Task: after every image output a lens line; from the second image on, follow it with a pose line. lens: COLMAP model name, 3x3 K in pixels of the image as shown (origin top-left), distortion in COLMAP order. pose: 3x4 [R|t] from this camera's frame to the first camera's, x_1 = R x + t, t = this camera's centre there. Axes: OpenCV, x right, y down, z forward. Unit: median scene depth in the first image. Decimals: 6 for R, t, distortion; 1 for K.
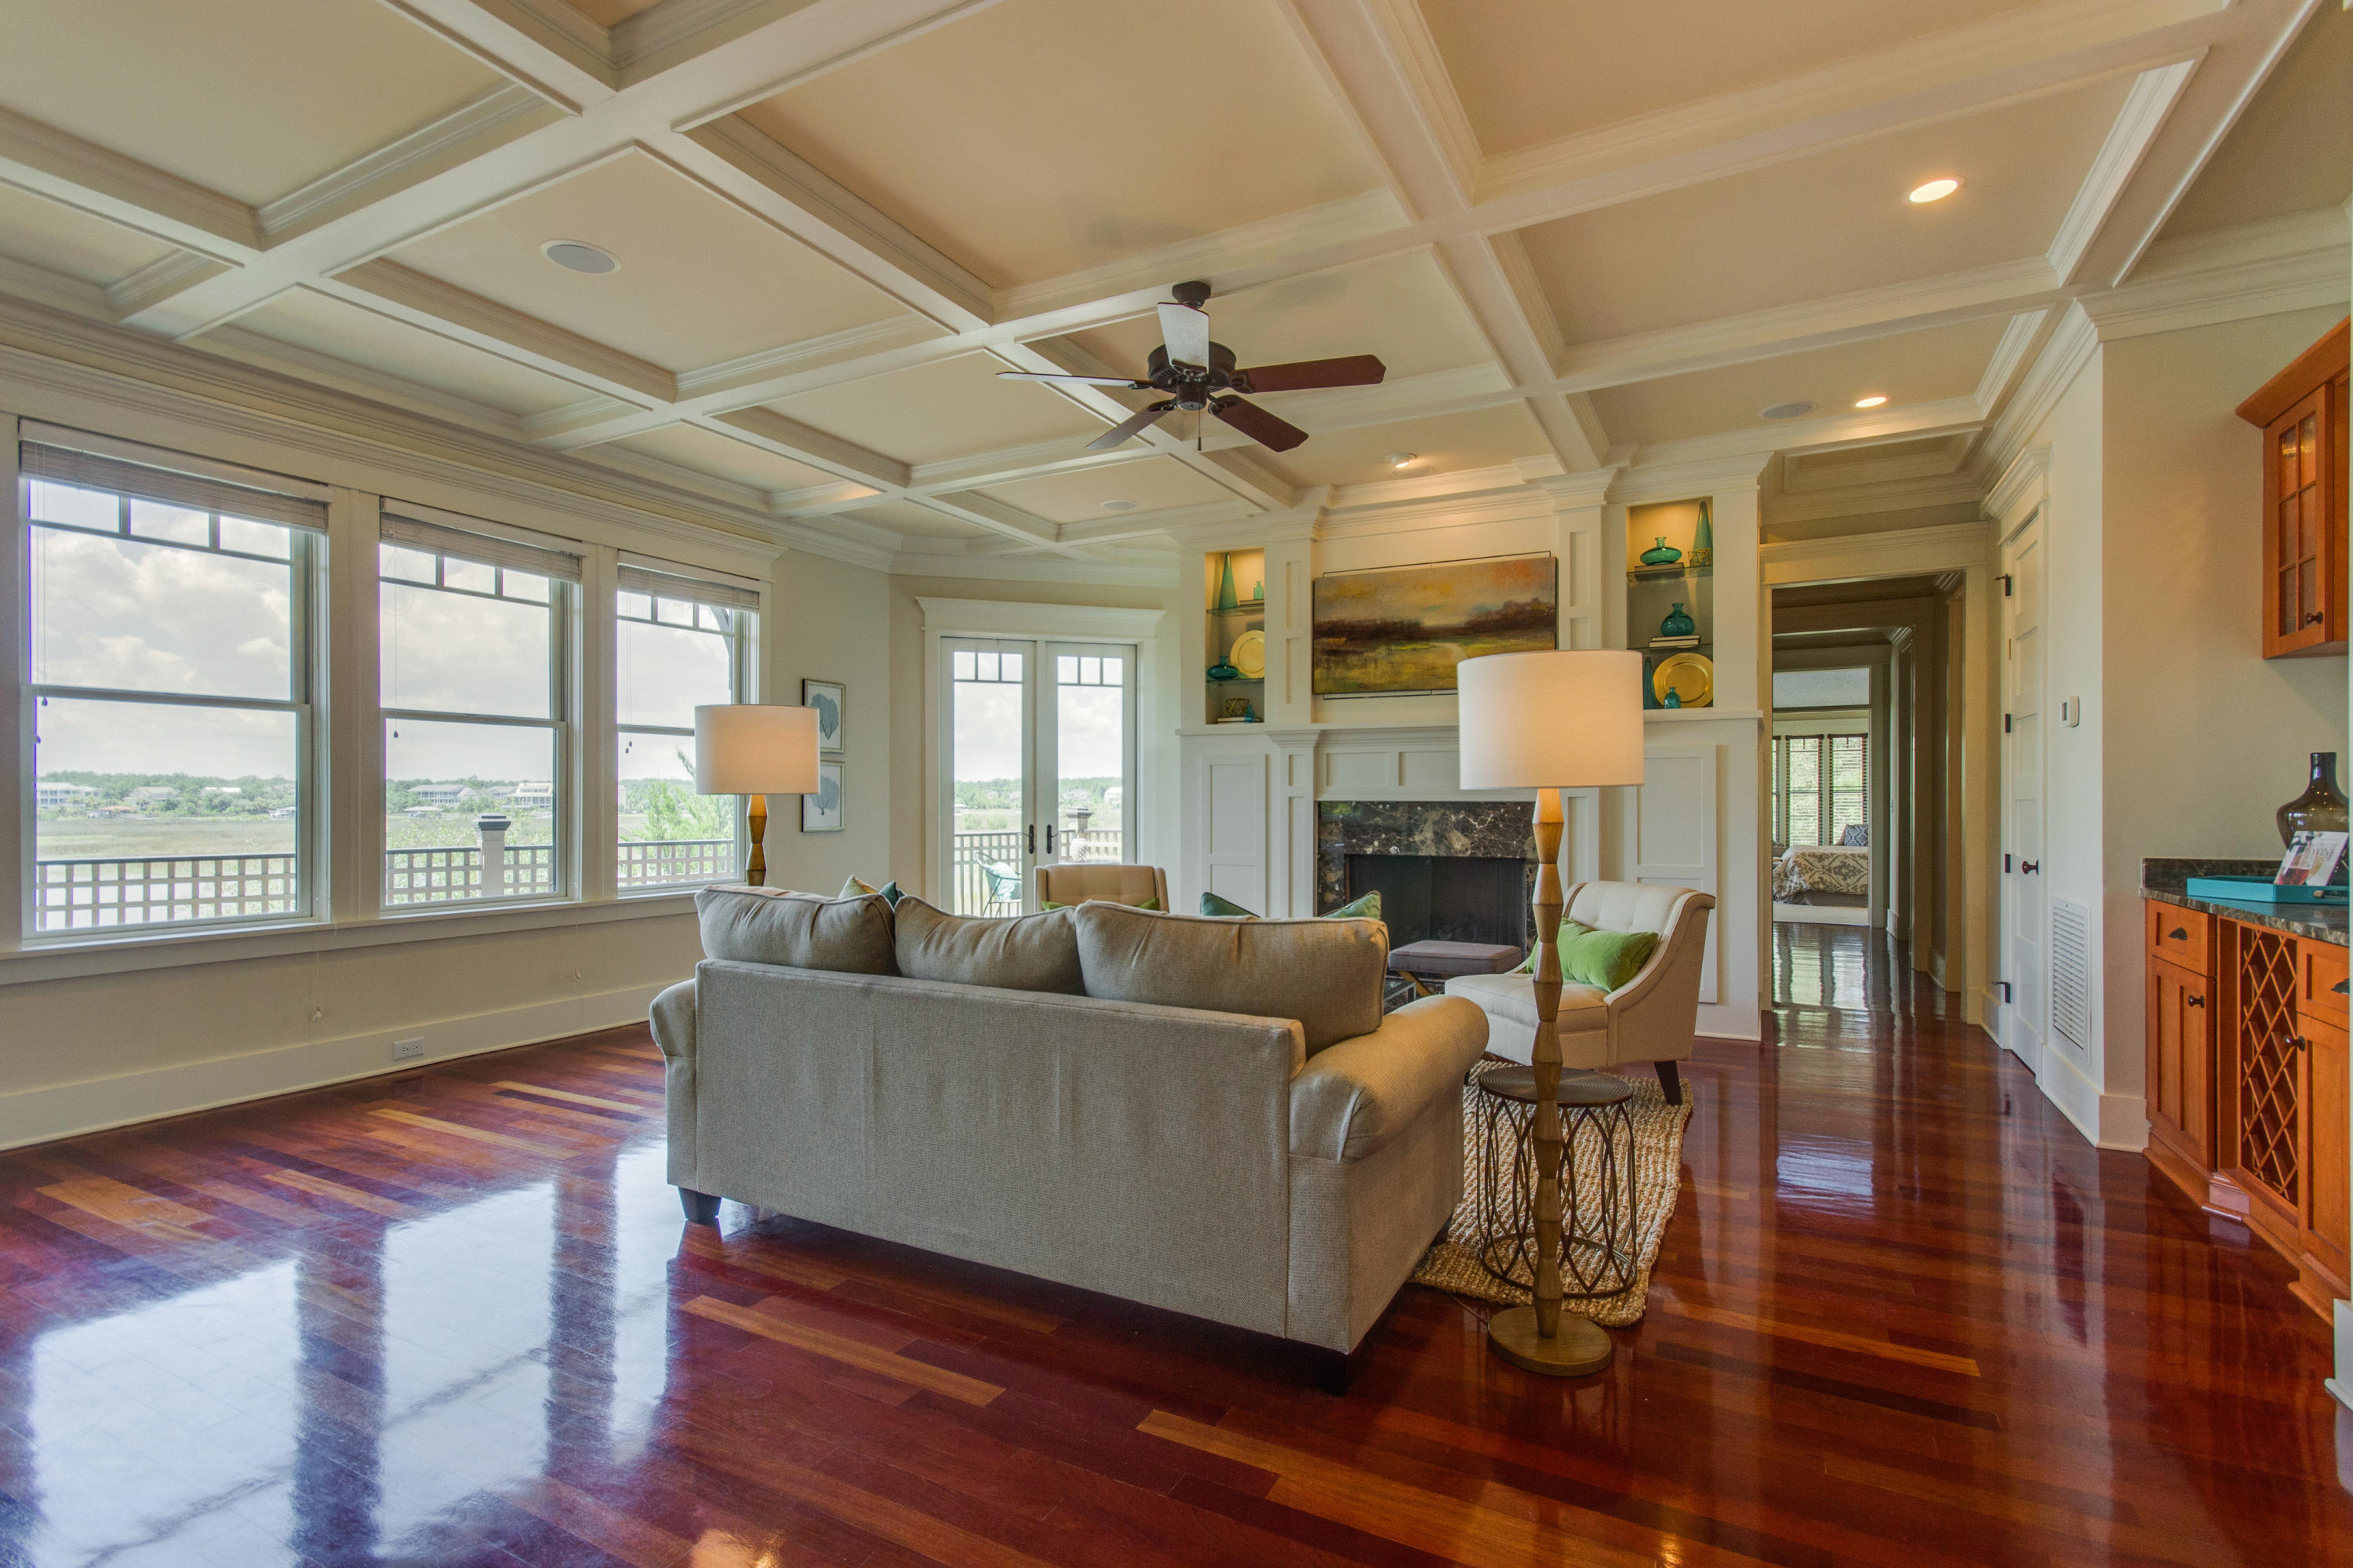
lens RADIAL K [[1100.7, 0, 1180.0], [0, 1100.7, 797.4], [0, 0, 1]] dist [-0.000657, -0.000139]
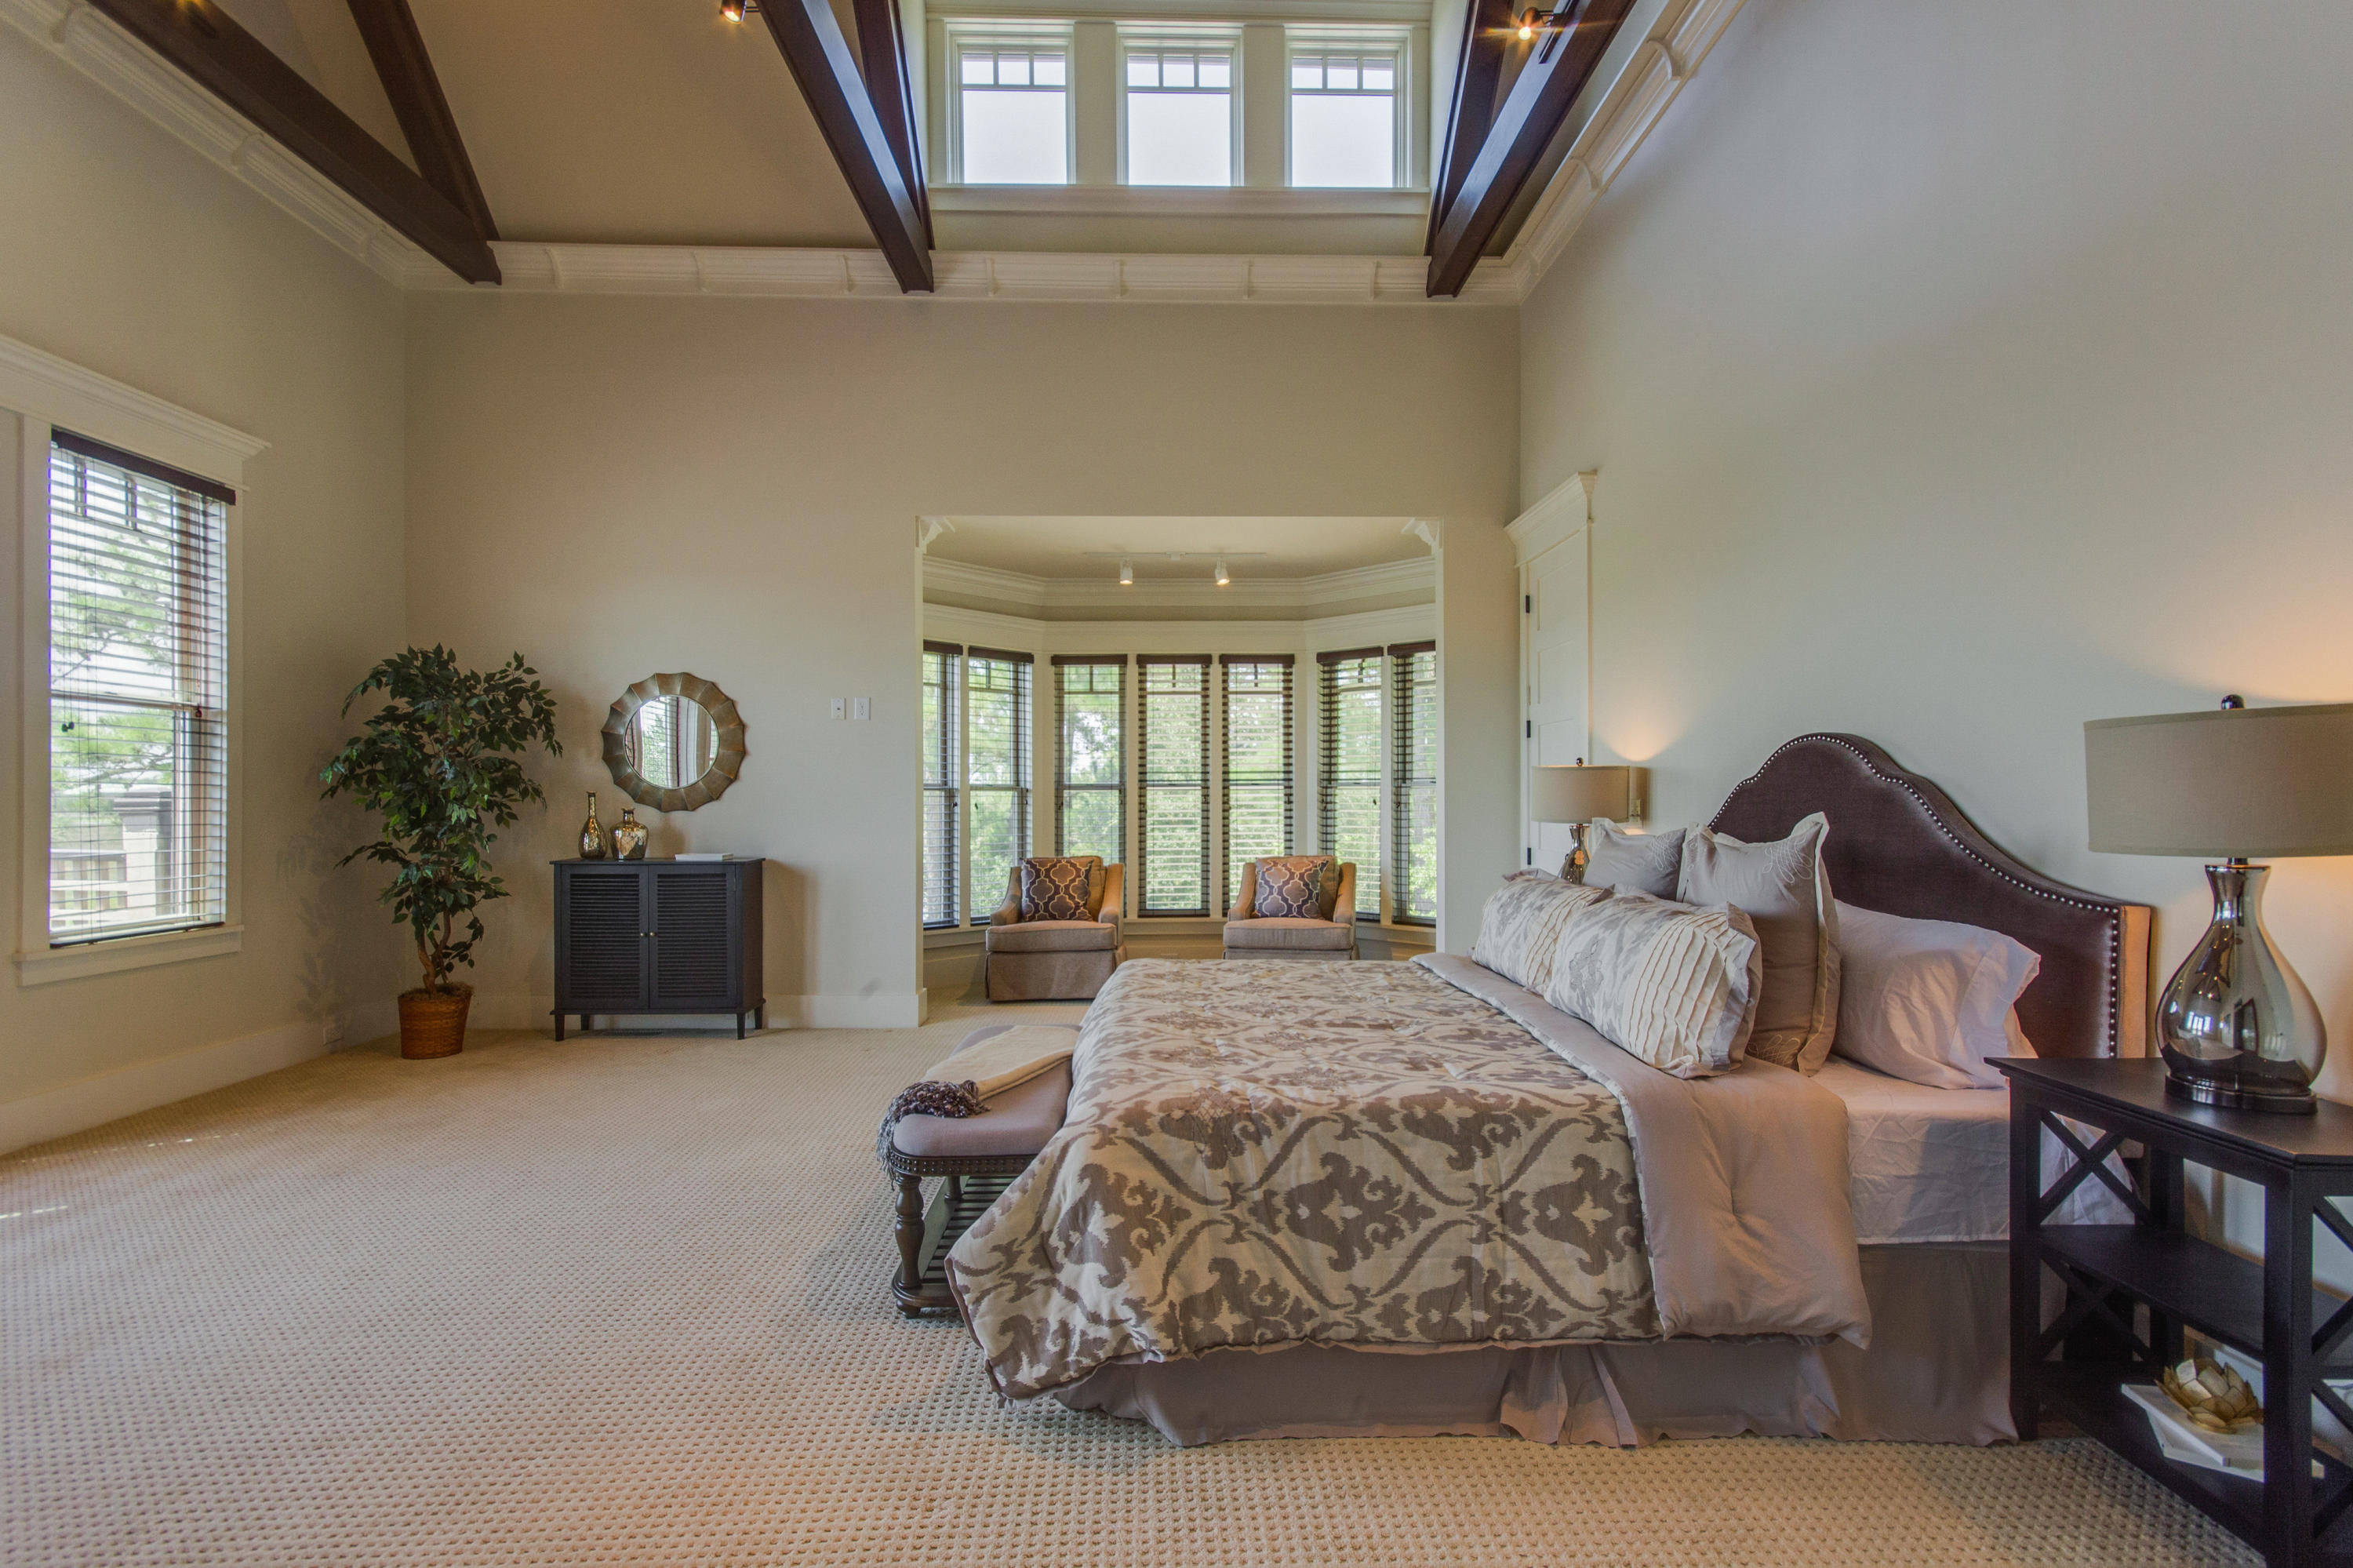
lens RADIAL K [[1100.7, 0, 1180.0], [0, 1100.7, 797.4], [0, 0, 1]] dist [-0.000657, -0.000139]
pose [[0.872994, 0.000773, 0.487730, 0.423589], [-0.001920, 0.999996, 0.001850, 0.000873], [-0.487727, -0.002552, 0.872992, 0.733972]]
